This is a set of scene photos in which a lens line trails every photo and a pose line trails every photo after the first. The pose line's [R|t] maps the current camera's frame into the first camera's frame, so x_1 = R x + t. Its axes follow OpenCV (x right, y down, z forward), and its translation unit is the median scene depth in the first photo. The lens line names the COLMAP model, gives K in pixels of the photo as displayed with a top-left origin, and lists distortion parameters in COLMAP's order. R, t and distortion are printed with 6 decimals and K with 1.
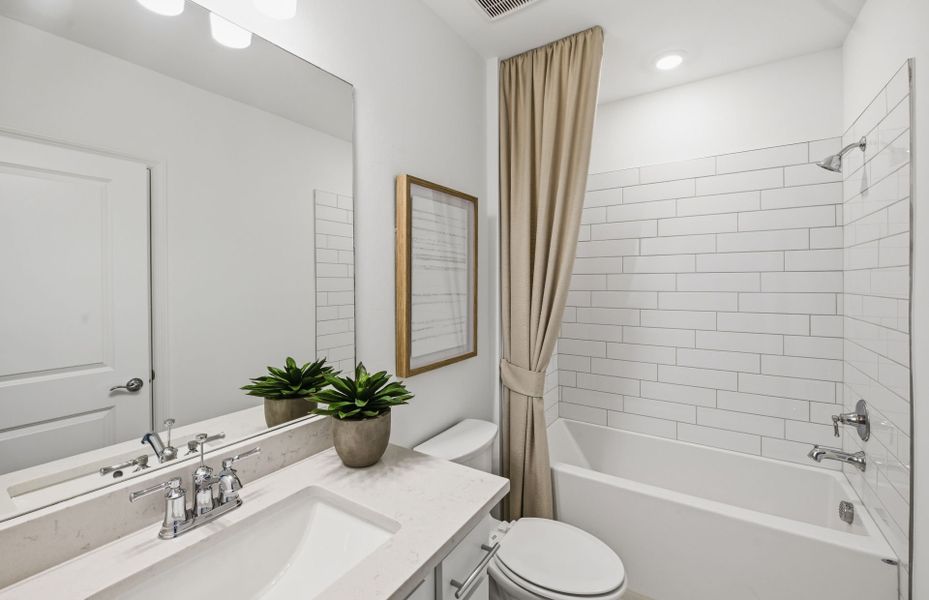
lens RADIAL K [[394.6, 0, 464.2], [0, 394.6, 282.4], [0, 0, 1]] dist [0.000124, 0.000173]
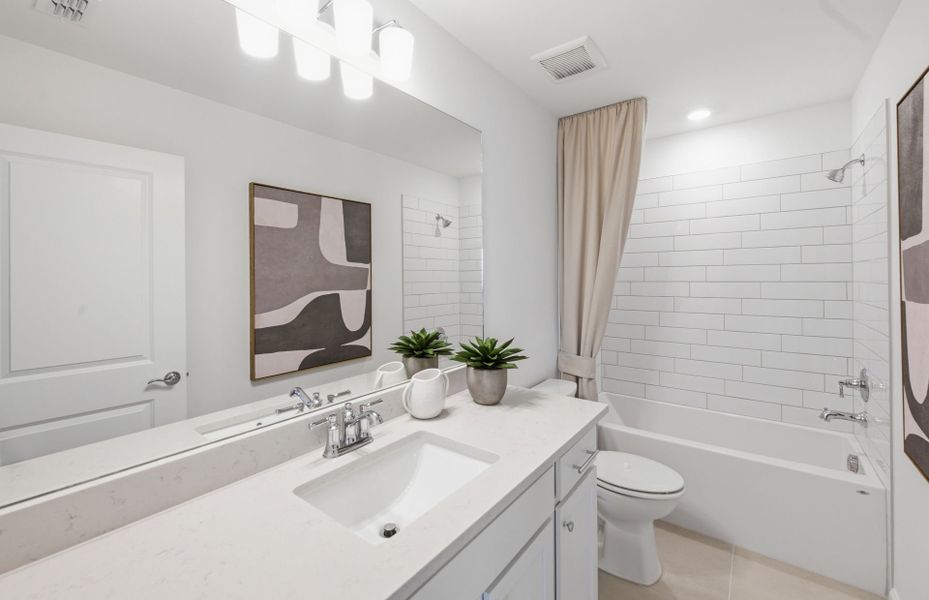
lens RADIAL K [[394.6, 0, 464.2], [0, 394.6, 282.4], [0, 0, 1]] dist [0.000124, 0.000173]
pose [[0.997769, -0.007156, -0.066377, -0.156383], [0.008035, 0.999883, 0.012986, 0.007462], [0.066276, -0.013491, 0.997710, -0.330280]]
